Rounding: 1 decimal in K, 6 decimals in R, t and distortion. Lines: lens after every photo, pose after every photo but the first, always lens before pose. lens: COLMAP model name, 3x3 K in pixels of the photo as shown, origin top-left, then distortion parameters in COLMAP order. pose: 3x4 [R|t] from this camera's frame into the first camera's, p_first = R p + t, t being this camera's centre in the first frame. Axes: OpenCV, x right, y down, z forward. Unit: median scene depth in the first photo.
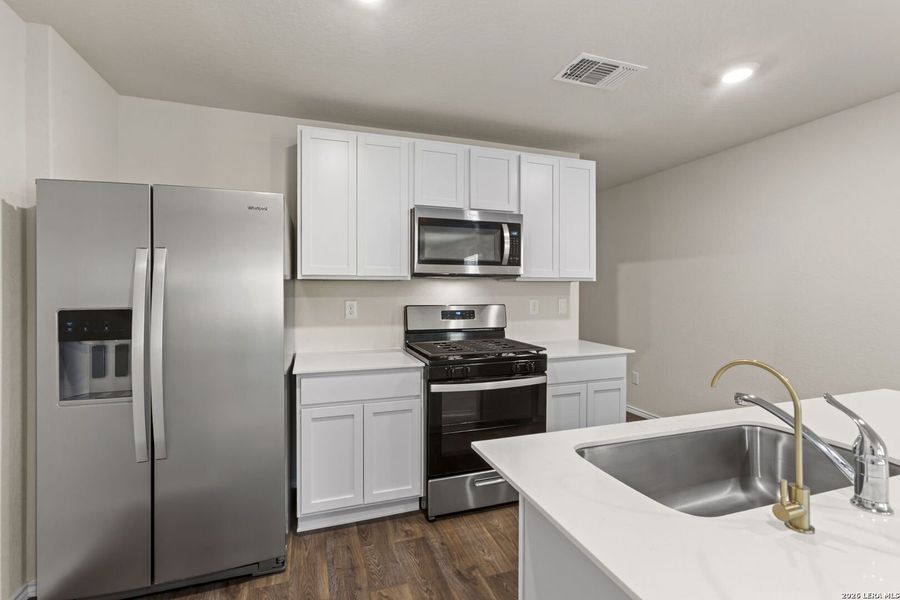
lens RADIAL K [[398.9, 0, 442.2], [0, 398.9, 294.5], [0, 0, 1]] dist [0.000488, 0.000487]
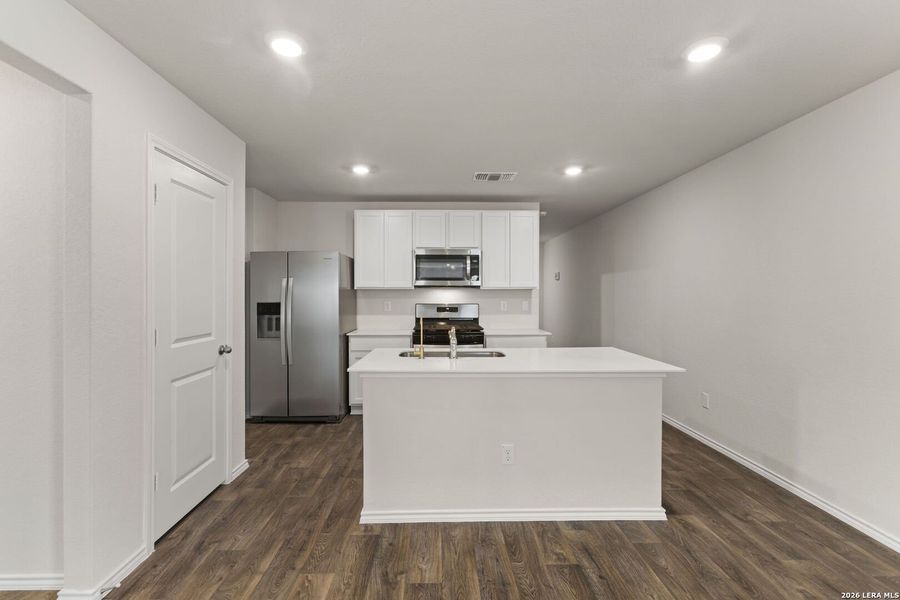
lens RADIAL K [[406.4, 0, 446.4], [0, 406.4, 296.5], [0, 0, 1]] dist [0.000565, 0.000360]
pose [[0.955796, 0.002600, -0.294021, 0.603448], [-0.004165, 0.999980, -0.004695, 0.003663], [0.294003, 0.005712, 0.955788, -0.708305]]
